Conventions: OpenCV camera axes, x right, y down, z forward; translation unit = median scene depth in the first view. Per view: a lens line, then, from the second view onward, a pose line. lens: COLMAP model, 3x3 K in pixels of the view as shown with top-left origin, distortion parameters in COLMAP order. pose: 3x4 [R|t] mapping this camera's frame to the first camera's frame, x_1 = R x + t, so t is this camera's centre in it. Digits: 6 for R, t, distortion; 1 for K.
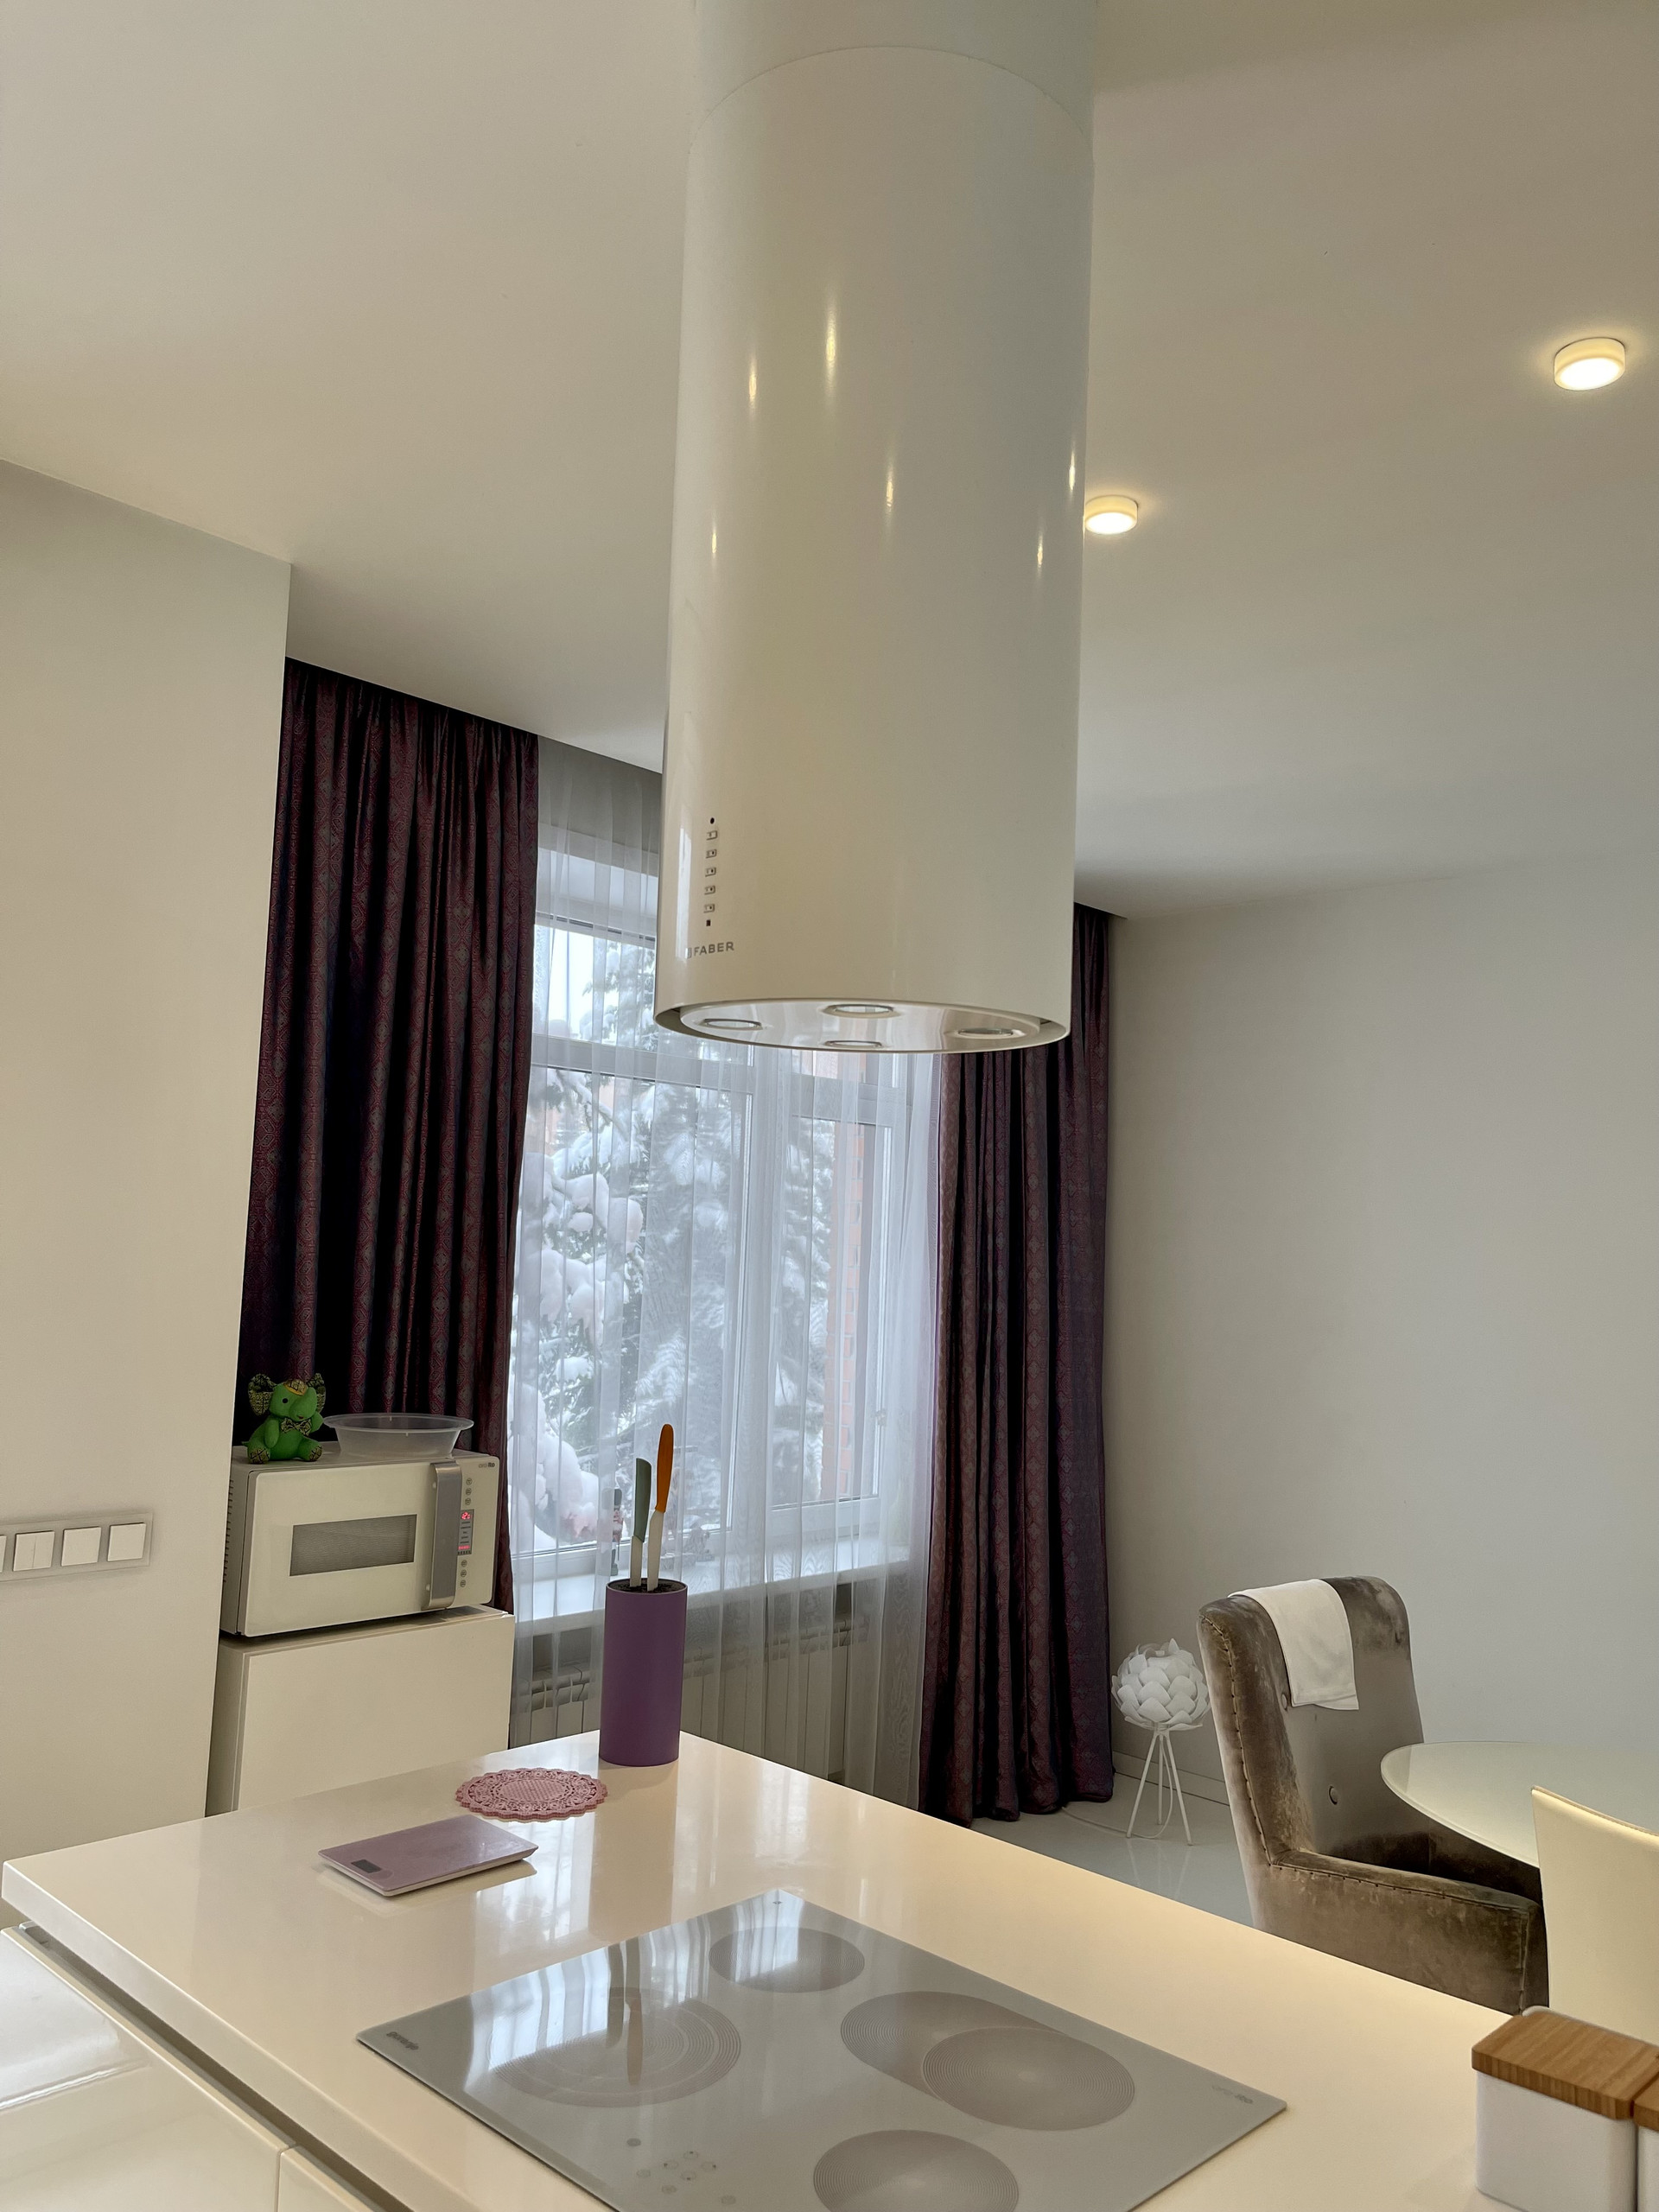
lens RADIAL K [[1686.7, 0, 805.2], [0, 1686.7, 1118.6], [0, 0, 1]] dist [0.048869, -0.000836]
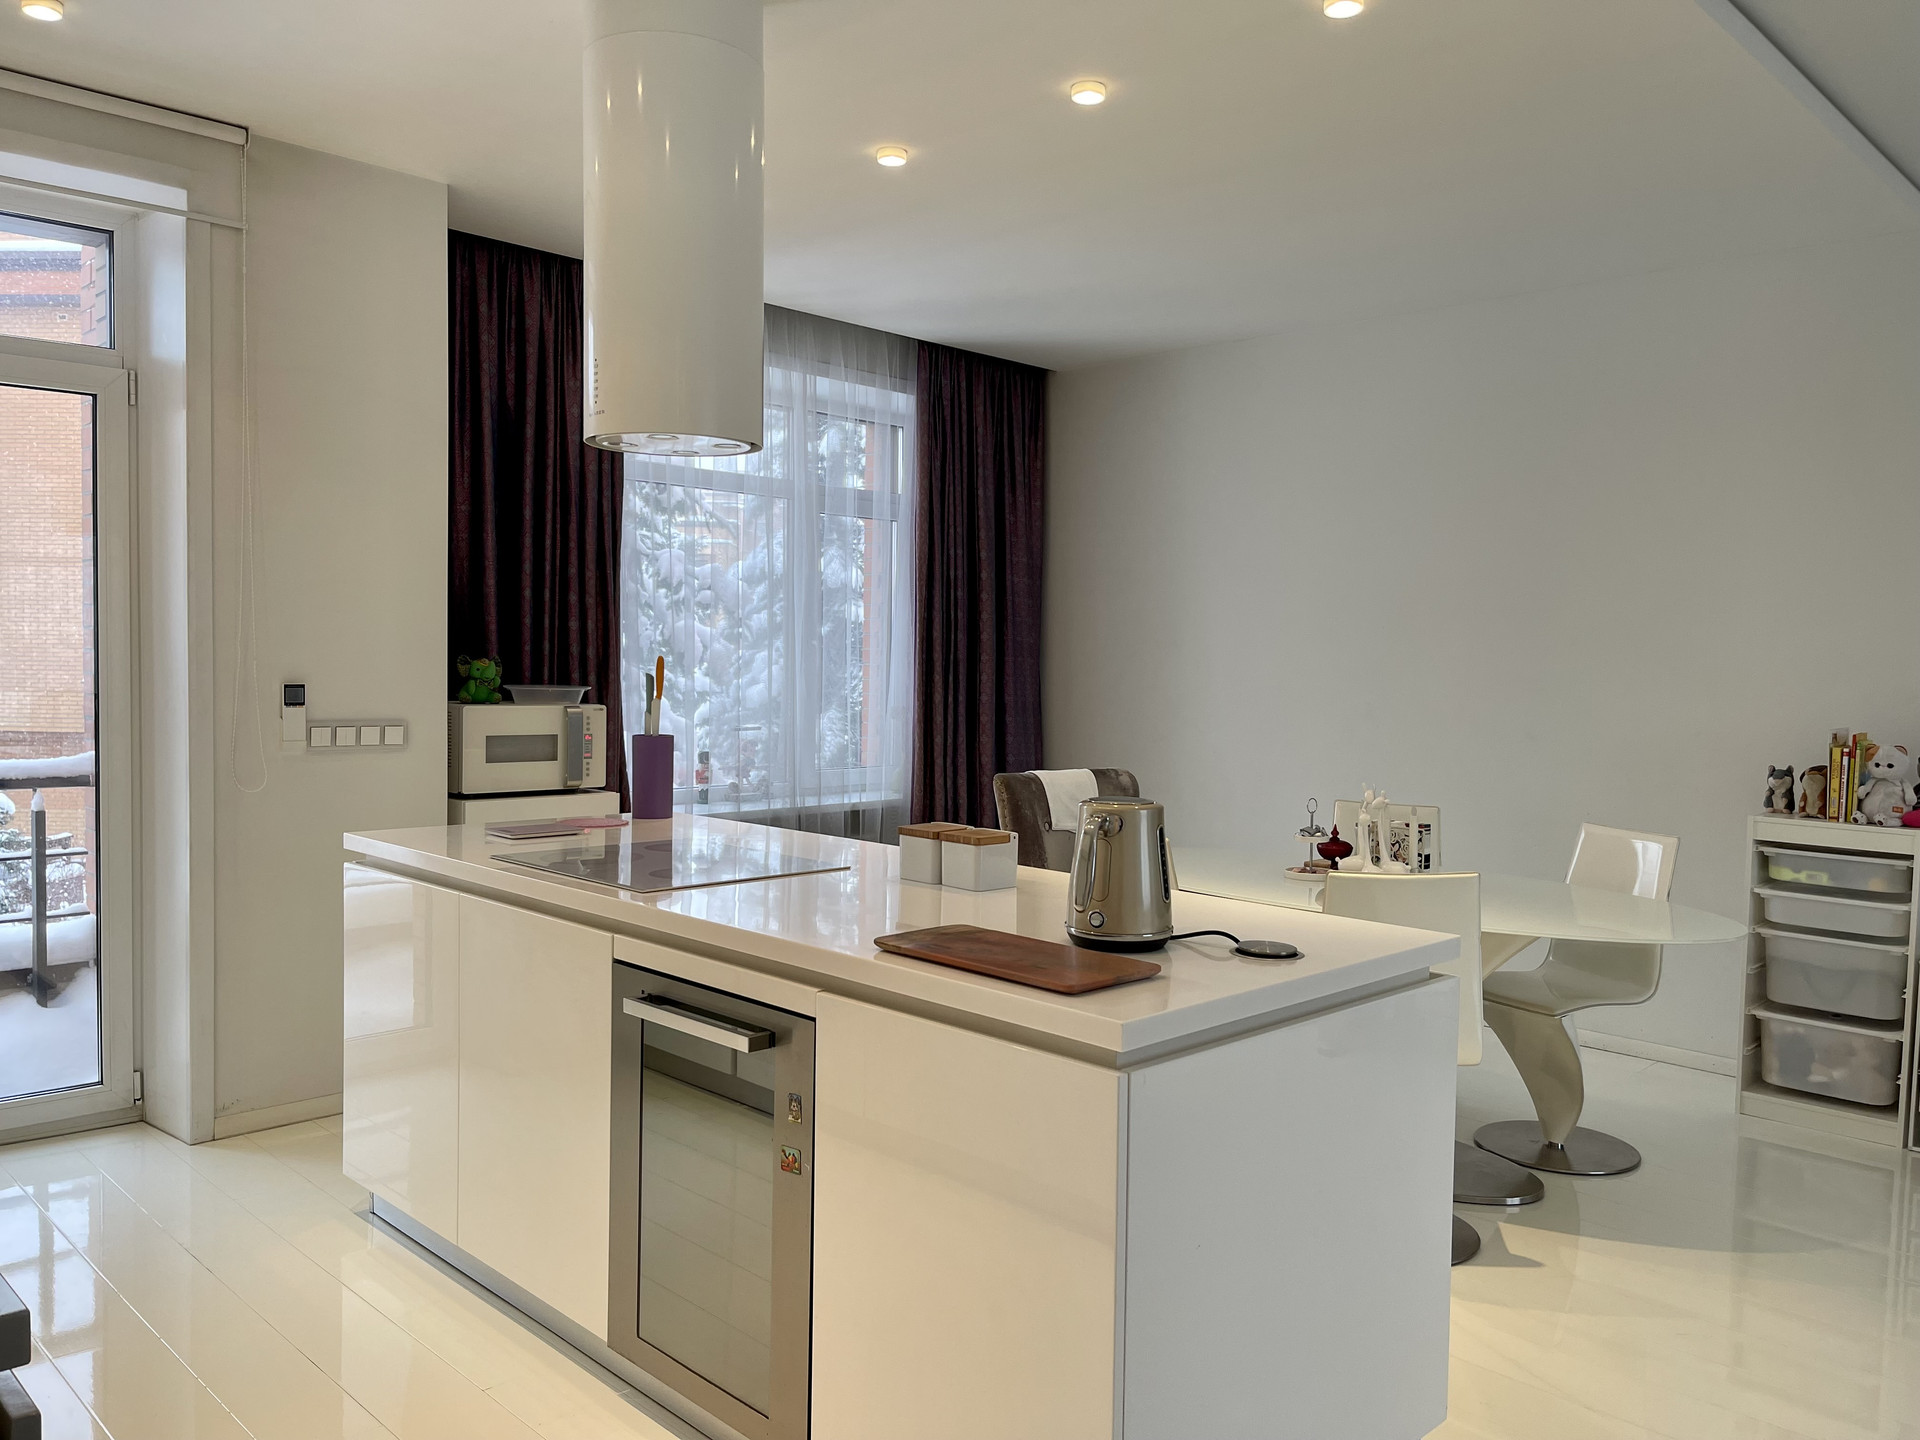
lens RADIAL K [[1469.0, 0, 960.0], [0, 1469.0, 720.0], [0, 0, 1]] dist [0.065454, -0.089953]
pose [[0.999602, -0.020429, -0.019466, 0.194005], [0.022618, 0.992534, 0.119849, 0.037606], [0.016872, -0.120242, 0.992601, -0.457284]]
